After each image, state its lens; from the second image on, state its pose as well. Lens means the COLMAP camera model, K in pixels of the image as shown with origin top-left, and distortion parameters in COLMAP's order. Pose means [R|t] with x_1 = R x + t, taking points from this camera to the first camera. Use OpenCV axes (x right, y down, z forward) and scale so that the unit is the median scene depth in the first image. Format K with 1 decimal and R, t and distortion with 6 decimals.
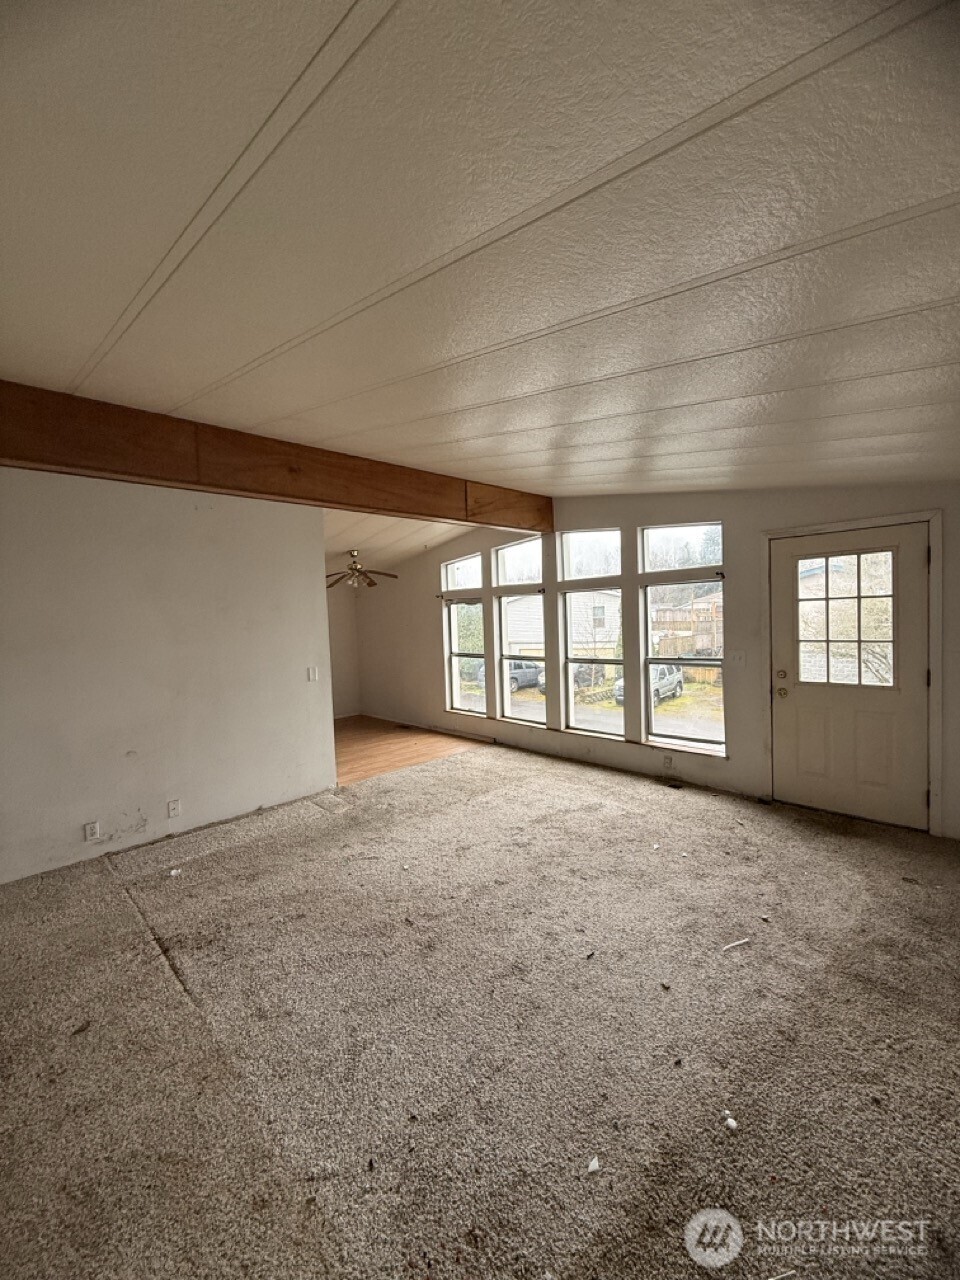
lens RADIAL K [[513.7, 0, 484.7], [0, 513.7, 640.2], [0, 0, 1]] dist [-0.000850, -0.000383]
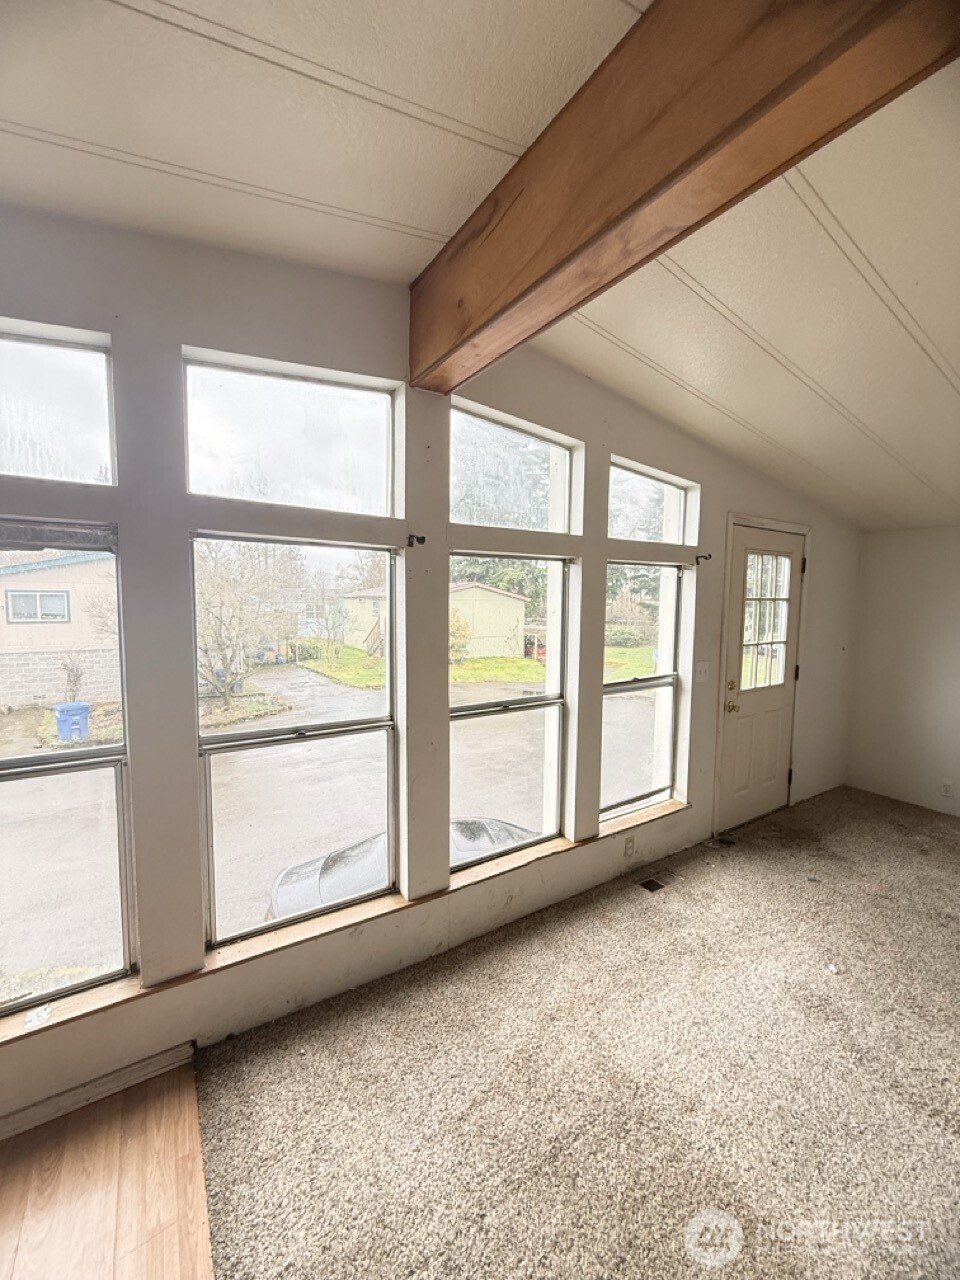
lens RADIAL K [[513.7, 0, 475.4], [0, 513.7, 635.9], [0, 0, 1]] dist [-0.000850, -0.000383]
pose [[0.200079, -0.040300, 0.978951, -0.368139], [0.024252, 0.999051, 0.036171, -0.062316], [-0.979479, 0.016504, 0.200867, 1.355029]]
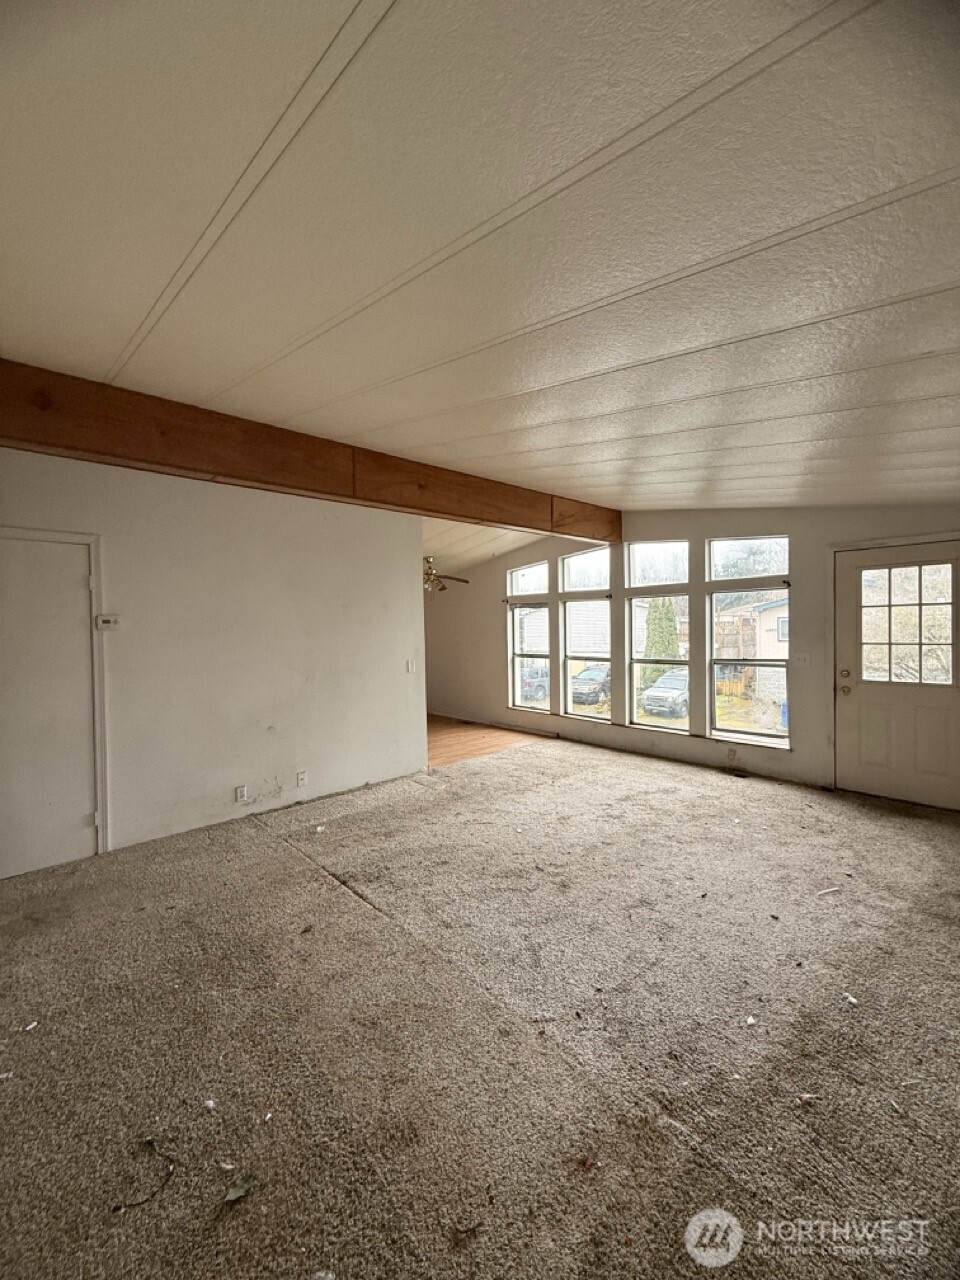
lens RADIAL K [[513.7, 0, 484.3], [0, 513.7, 640.4], [0, 0, 1]] dist [-0.000850, -0.000383]
pose [[0.999255, 0.019522, -0.033293, -0.175692], [-0.020122, 0.999639, -0.017788, 0.033082], [0.032934, 0.018445, 0.999287, -0.141072]]
